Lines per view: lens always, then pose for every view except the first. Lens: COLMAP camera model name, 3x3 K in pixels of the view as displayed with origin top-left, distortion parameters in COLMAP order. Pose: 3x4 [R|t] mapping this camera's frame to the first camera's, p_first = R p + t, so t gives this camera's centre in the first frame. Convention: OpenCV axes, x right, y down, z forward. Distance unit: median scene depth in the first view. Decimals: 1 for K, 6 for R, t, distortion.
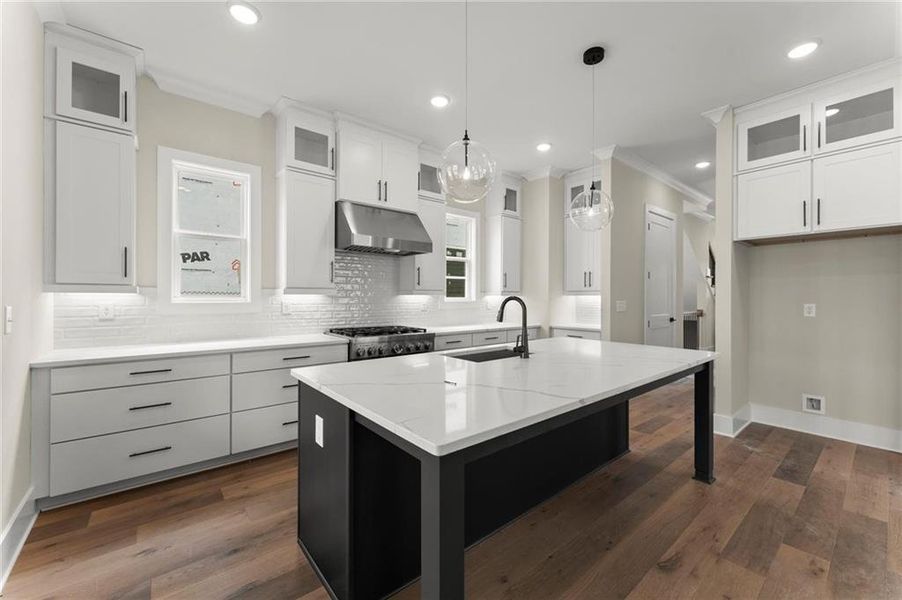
lens RADIAL K [[365.2, 0, 445.5], [0, 365.2, 294.1], [0, 0, 1]] dist [0.000482, 0.000067]
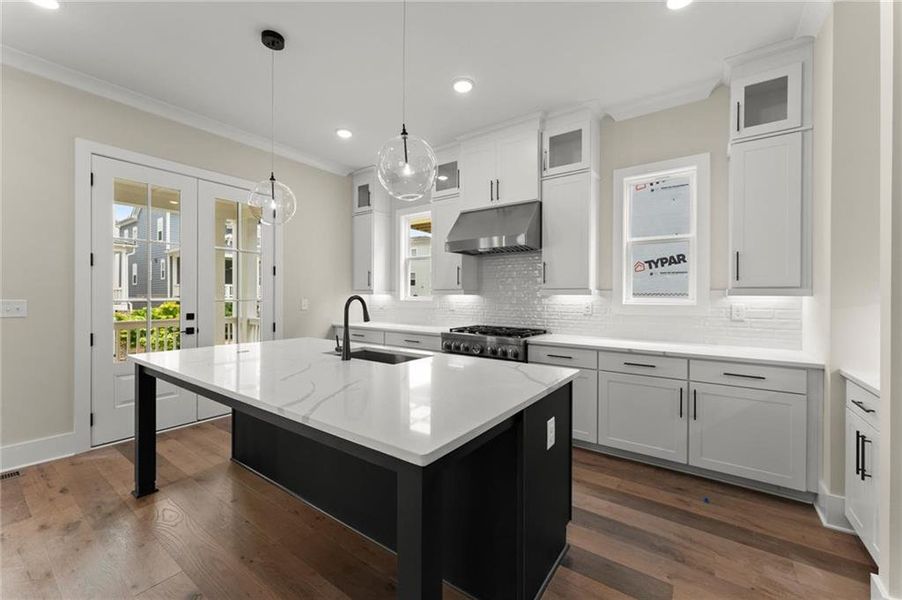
lens RADIAL K [[365.2, 0, 445.5], [0, 365.2, 294.1], [0, 0, 1]] dist [0.000482, 0.000067]
pose [[0.247834, -0.008900, -0.968762, 0.729498], [0.001773, 0.999960, -0.008733, 0.008078], [0.968801, 0.000447, 0.247840, 0.605568]]
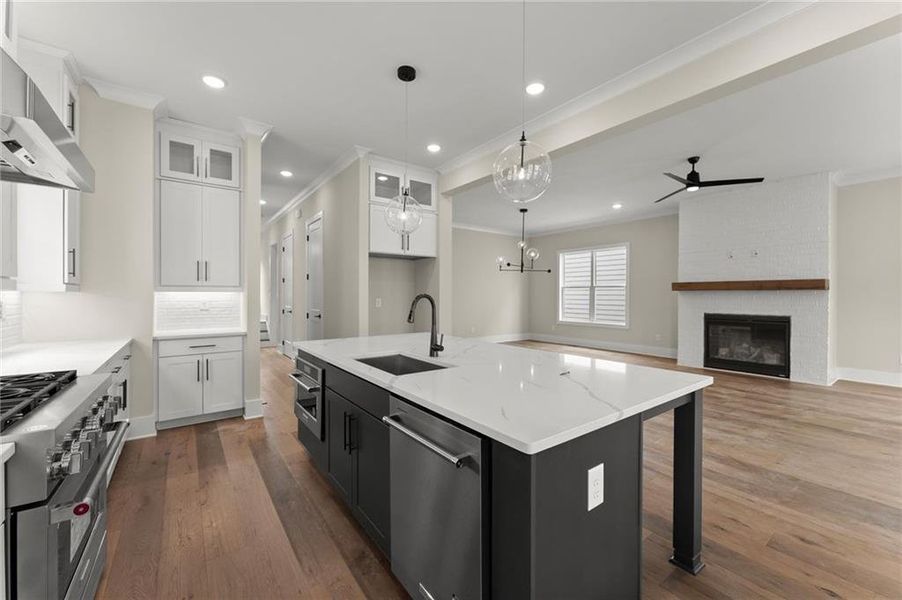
lens RADIAL K [[371.7, 0, 450.4], [0, 371.7, 302.6], [0, 0, 1]] dist [0.000043, 0.000195]
pose [[0.031971, -0.018694, 0.999314, -0.479643], [-0.012388, 0.999741, 0.019099, 0.005643], [-0.999412, -0.012990, 0.031731, 0.557216]]
